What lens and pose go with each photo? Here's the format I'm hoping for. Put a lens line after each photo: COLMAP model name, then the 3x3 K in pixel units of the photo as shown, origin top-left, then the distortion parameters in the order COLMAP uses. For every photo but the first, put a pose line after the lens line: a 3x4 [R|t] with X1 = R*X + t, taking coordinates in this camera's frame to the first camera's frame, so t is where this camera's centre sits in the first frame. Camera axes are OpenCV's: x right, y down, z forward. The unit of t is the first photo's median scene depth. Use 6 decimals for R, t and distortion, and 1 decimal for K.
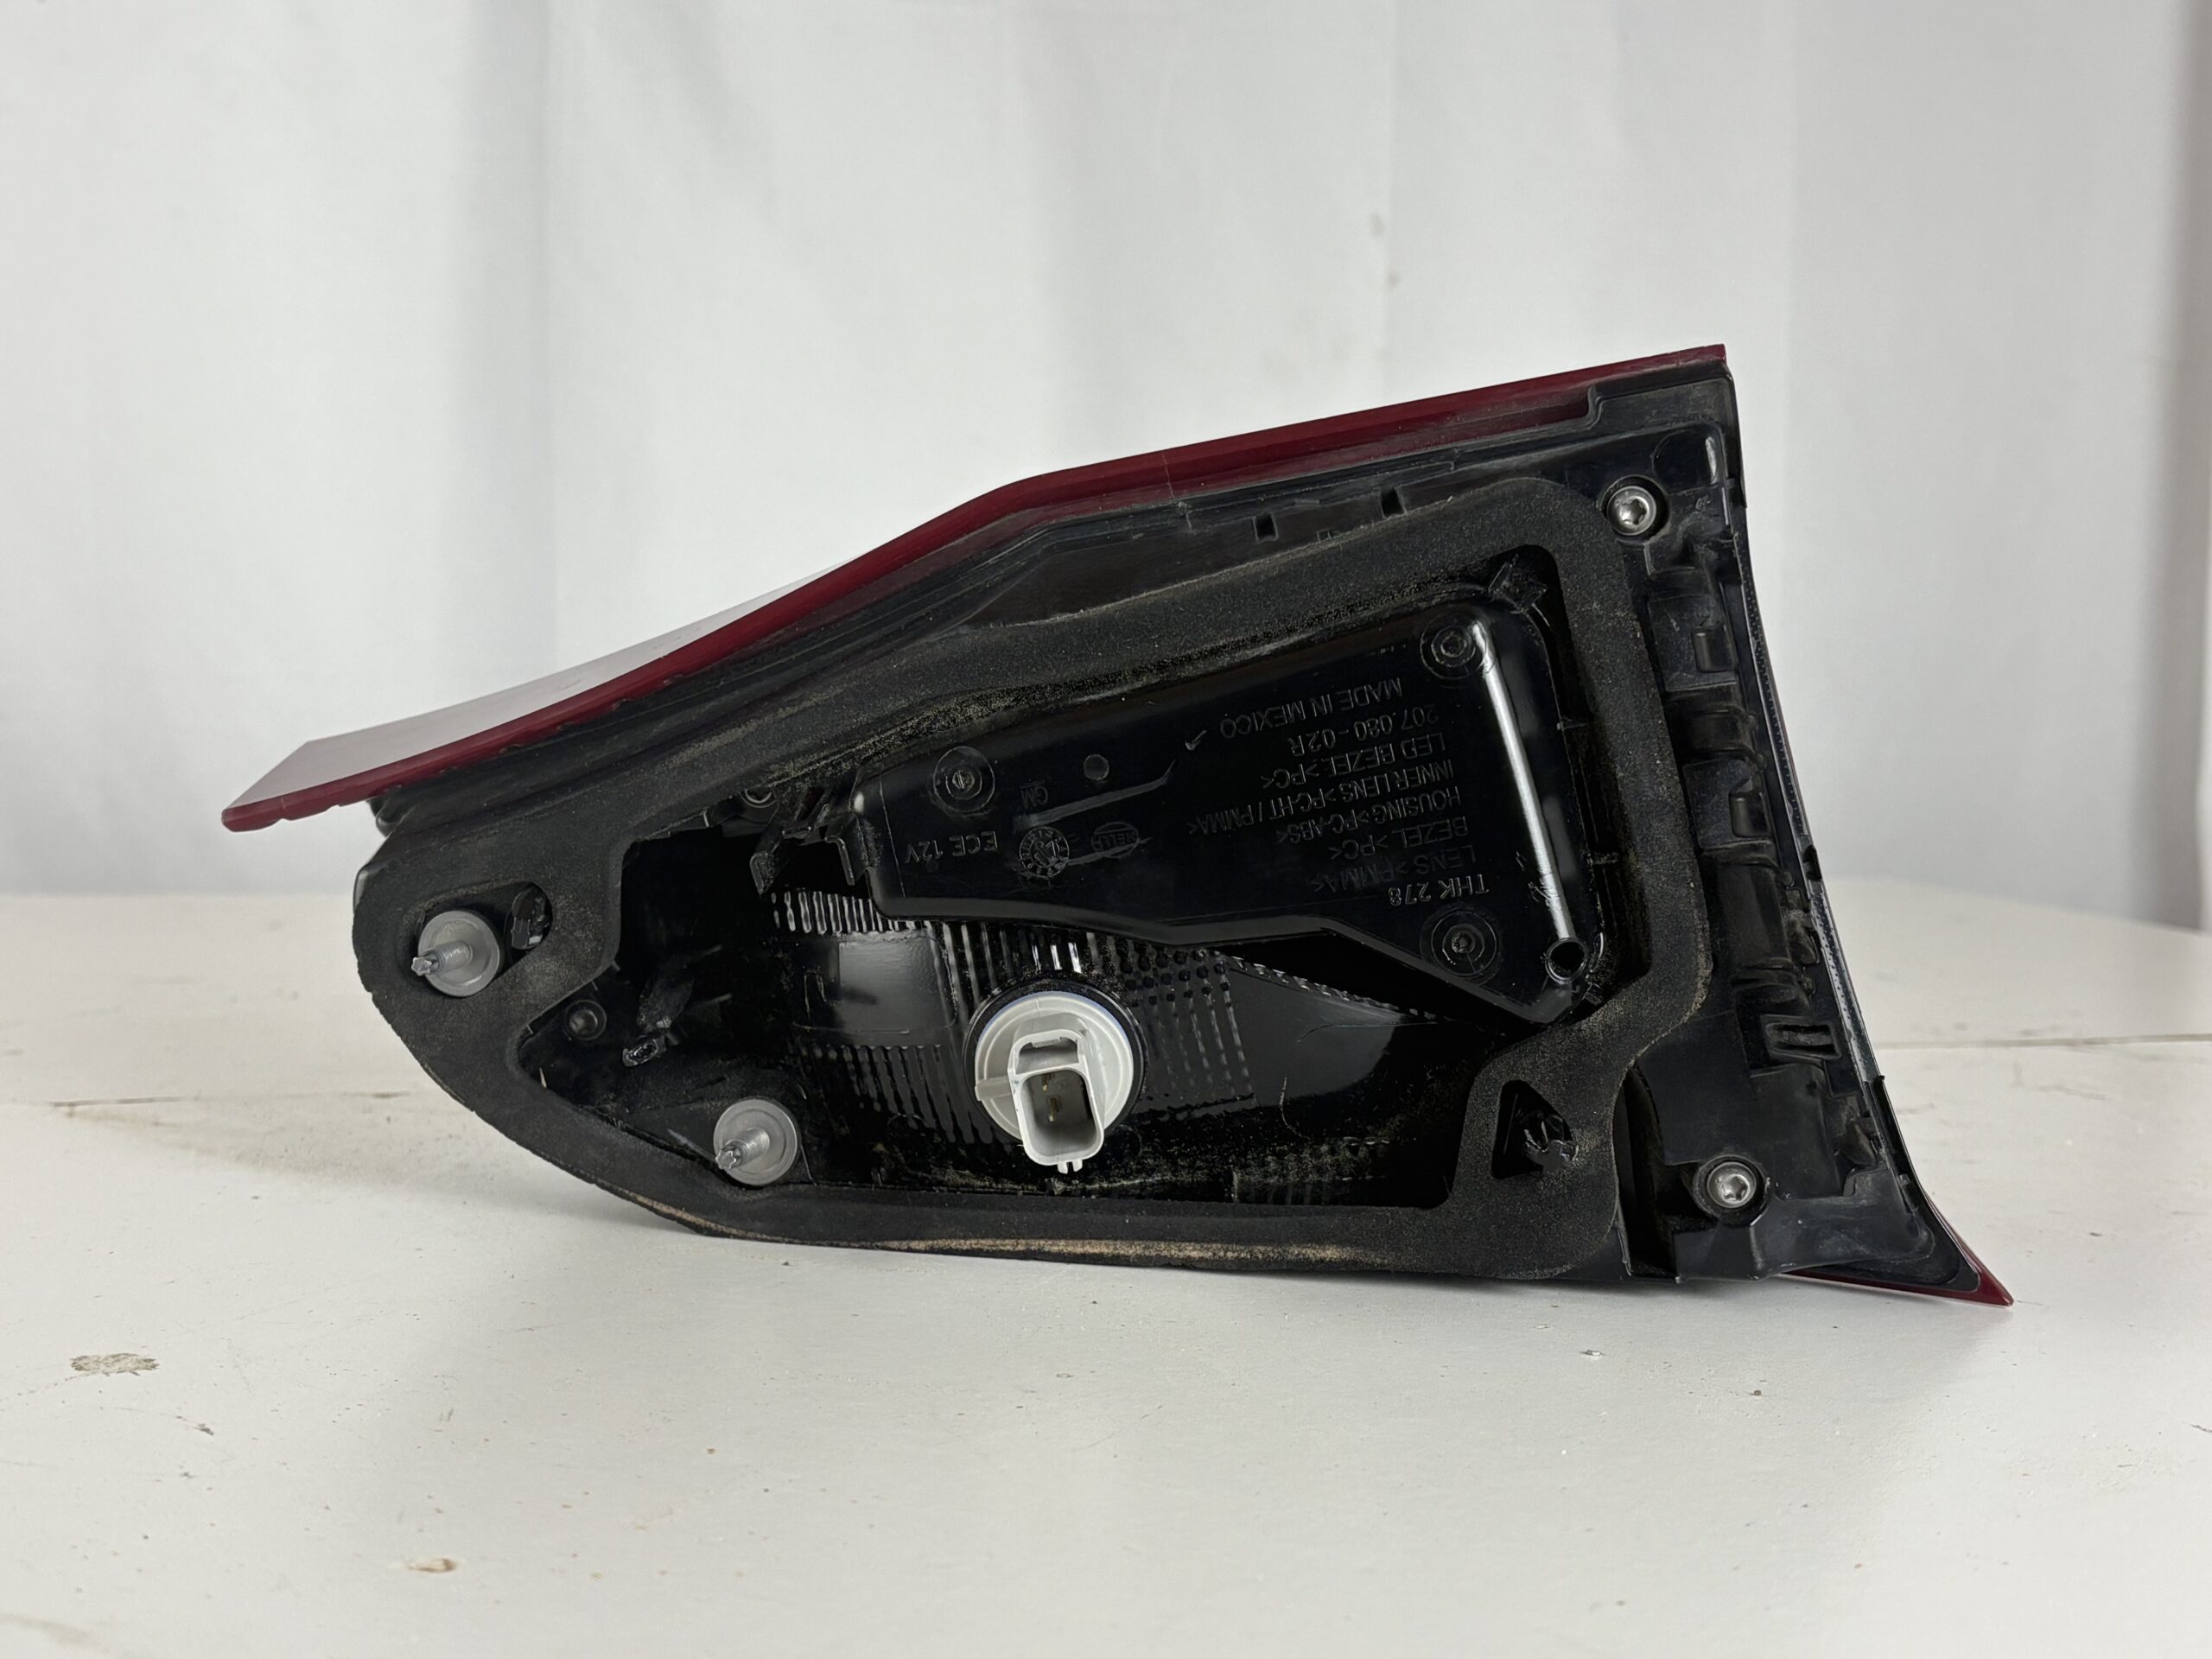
lens RADIAL K [[2867.7, 0, 1112.9], [0, 2867.7, 851.6], [0, 0, 1]] dist [0.217844, 0.000000]
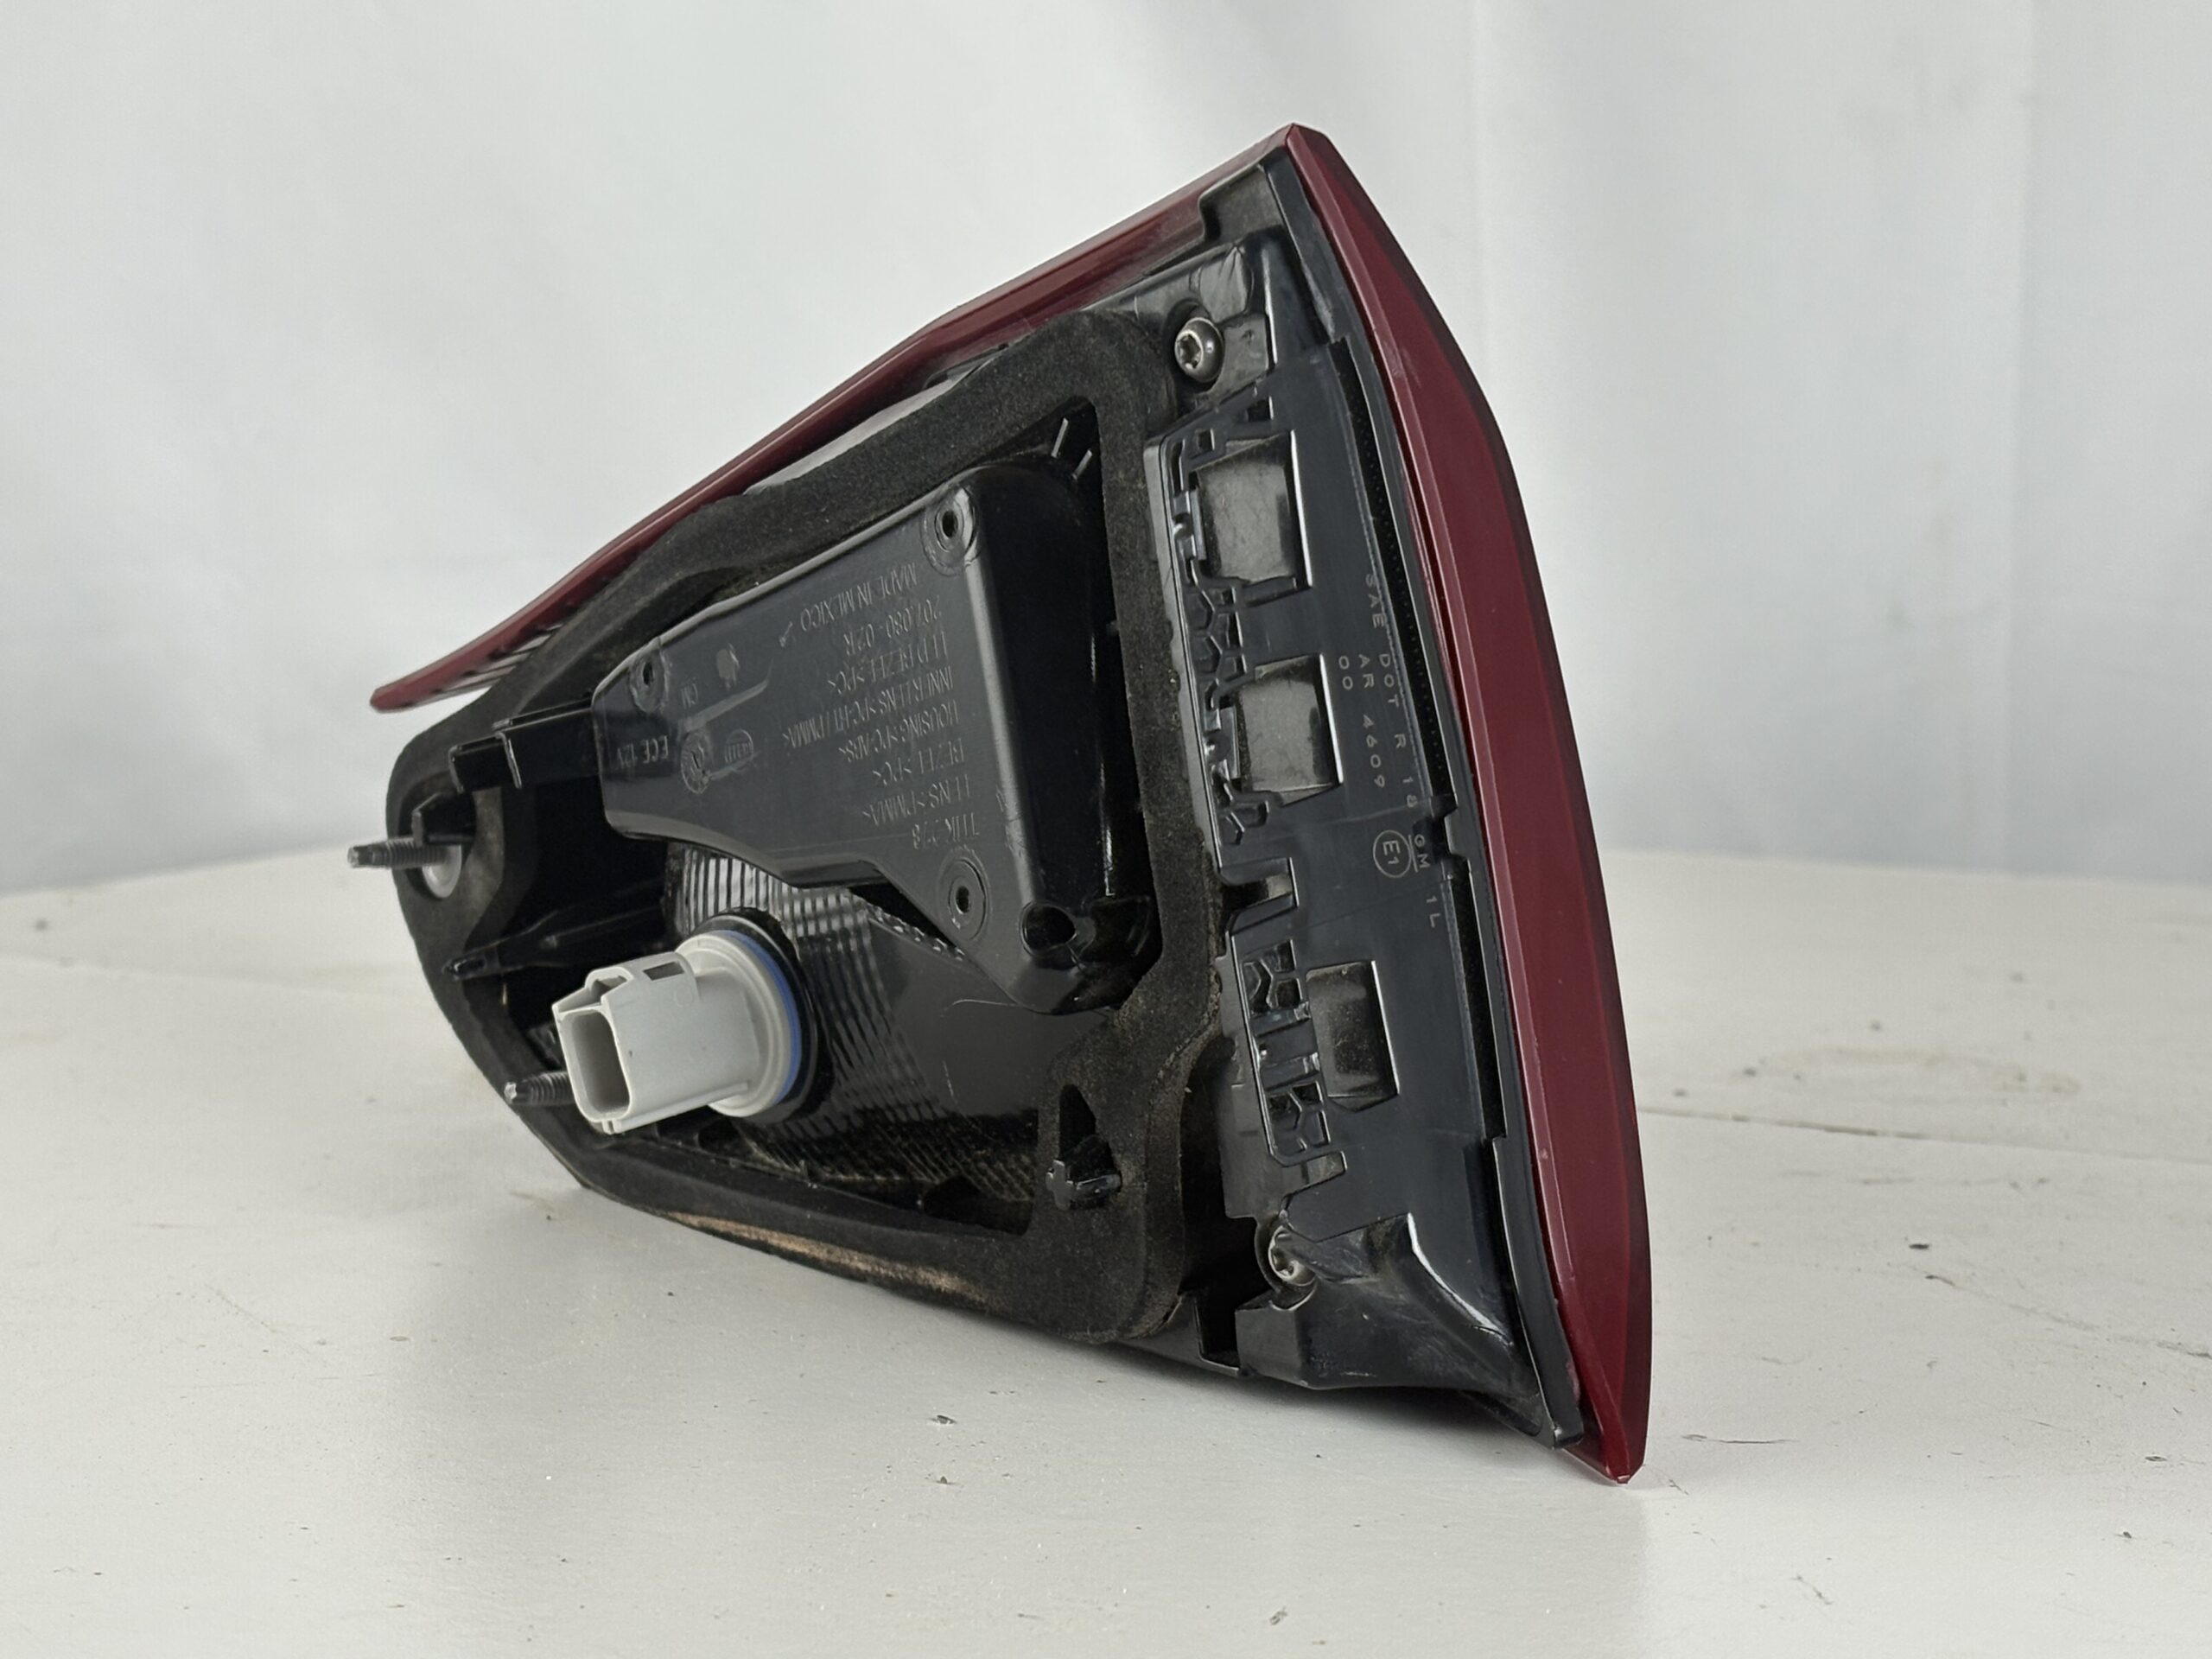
lens RADIAL K [[4218.6, 0, 1108.7], [0, 4218.6, 830.2], [0, 0, 1]] dist [0.060307, 0.000000]
pose [[0.724833, 0.058444, -0.686441, 0.909802], [-0.061951, 0.997888, 0.019545, -0.011712], [0.686133, 0.028359, 0.726923, 0.176343]]
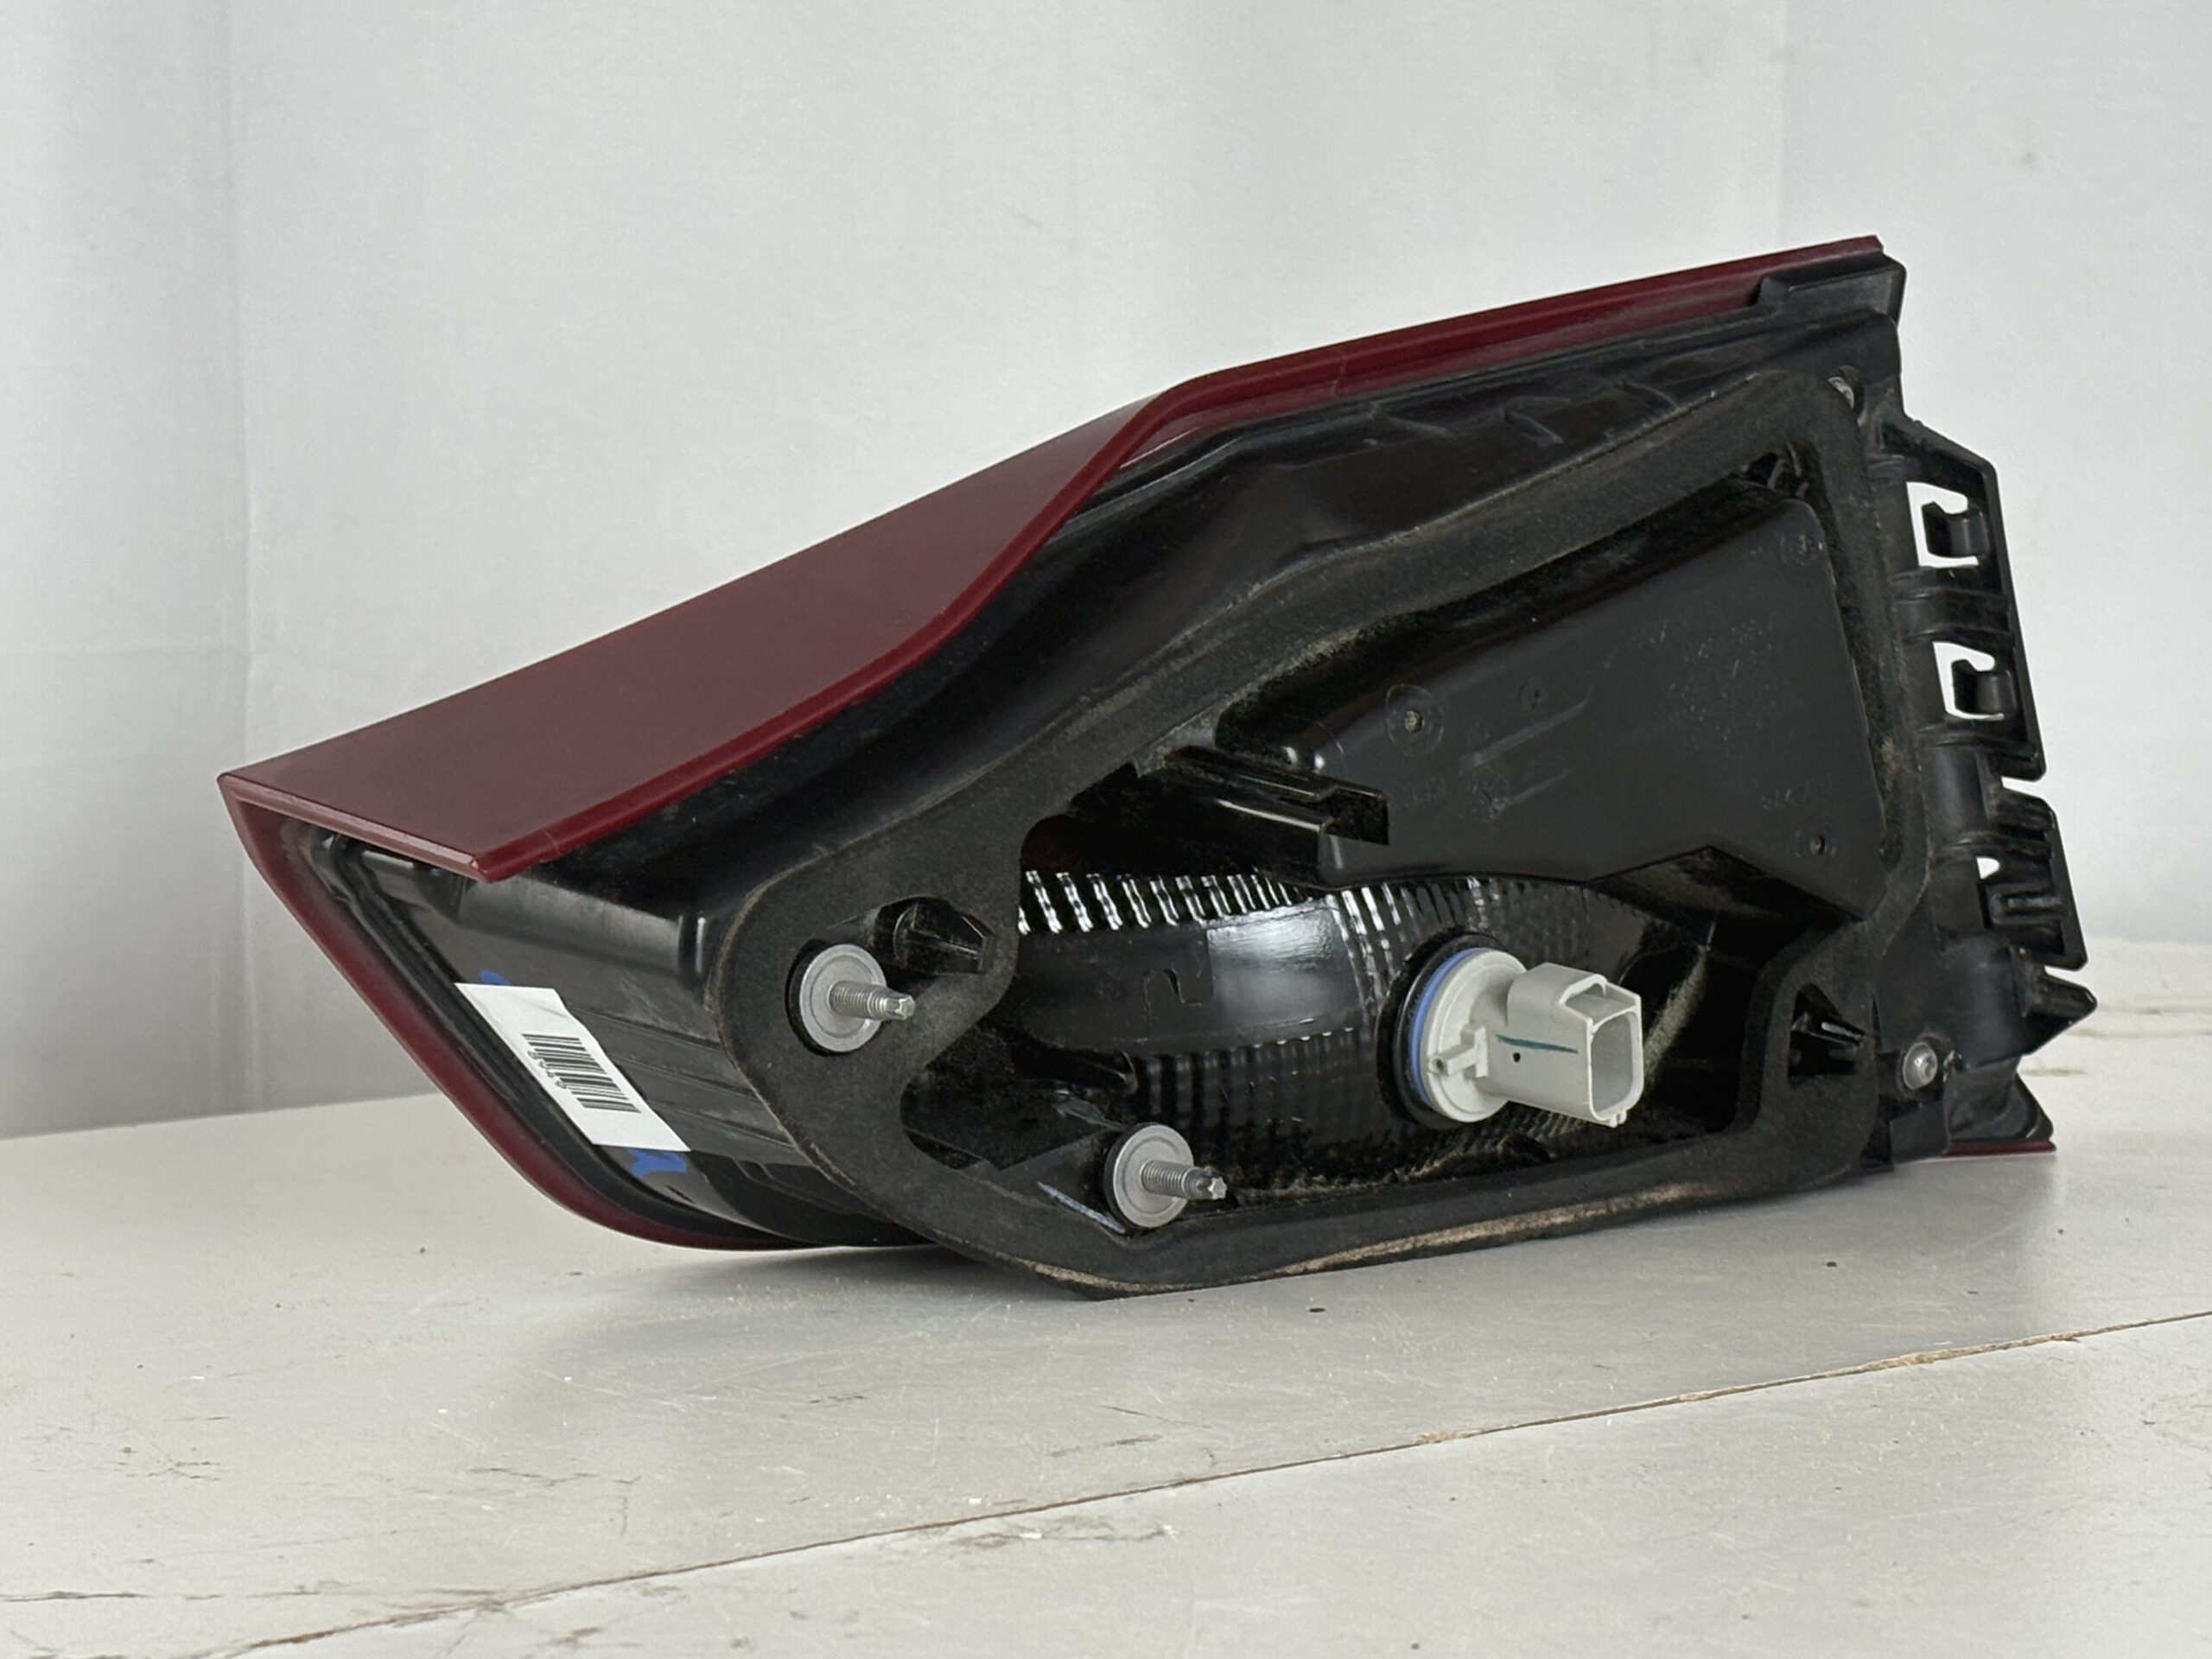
lens RADIAL K [[5424.6, 0, 1105.4], [0, 5424.6, 831.2], [0, 0, 1]] dist [0.139336, 0.000000]
pose [[0.663262, -0.090136, 0.742940, -1.364751], [0.100369, 0.994466, 0.031047, -0.052664], [-0.741626, 0.053976, 0.668638, -0.058210]]
